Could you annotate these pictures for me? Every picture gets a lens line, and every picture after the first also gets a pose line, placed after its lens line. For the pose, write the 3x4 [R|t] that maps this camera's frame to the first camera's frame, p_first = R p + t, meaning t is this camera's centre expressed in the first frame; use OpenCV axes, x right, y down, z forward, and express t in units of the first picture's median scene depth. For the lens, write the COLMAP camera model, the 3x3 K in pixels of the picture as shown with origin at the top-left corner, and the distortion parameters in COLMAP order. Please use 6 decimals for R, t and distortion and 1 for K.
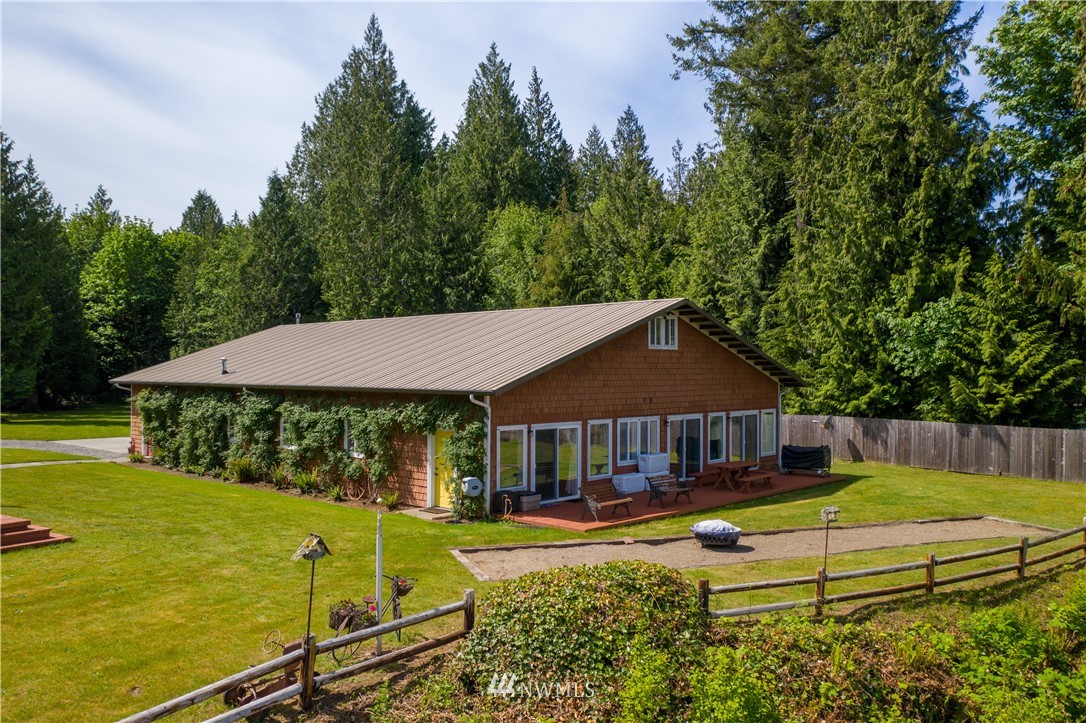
lens RADIAL K [[867.4, 0, 542.4], [0, 867.4, 354.2], [0, 0, 1]] dist [-0.015327, -0.013128]
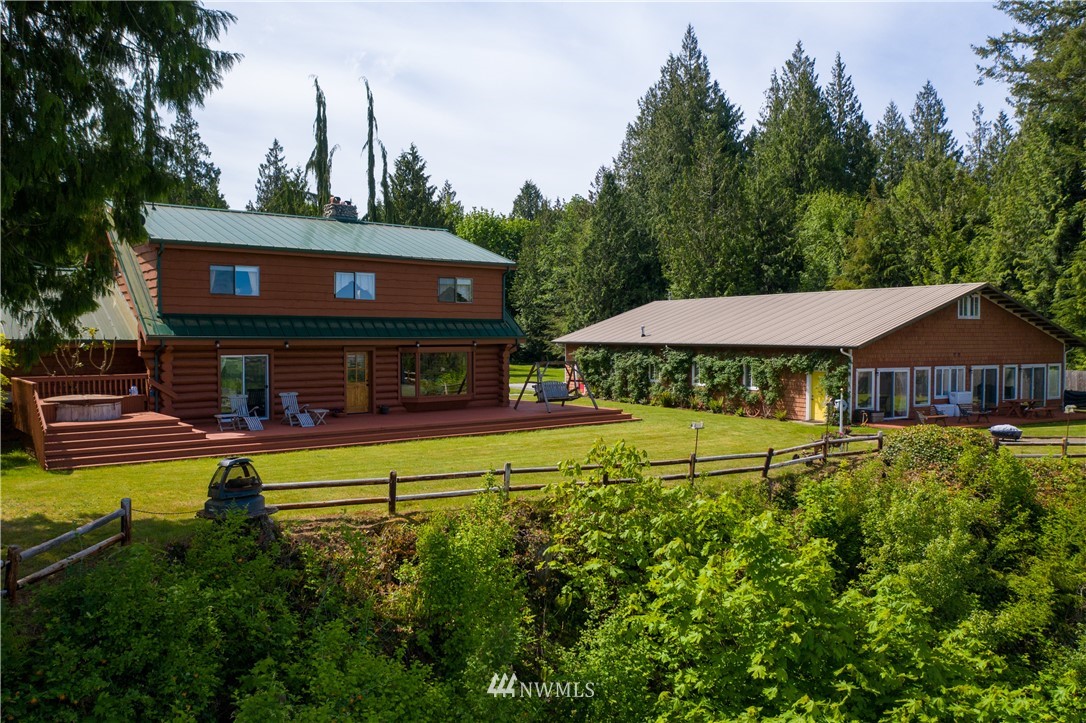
lens RADIAL K [[867.4, 0, 543.1], [0, 867.4, 361.6], [0, 0, 1]] dist [-0.015327, -0.013128]
pose [[0.953241, 0.008248, -0.302100, -0.052857], [0.006590, 0.998823, 0.048062, -0.004593], [0.302140, -0.047806, 0.952064, -0.302924]]
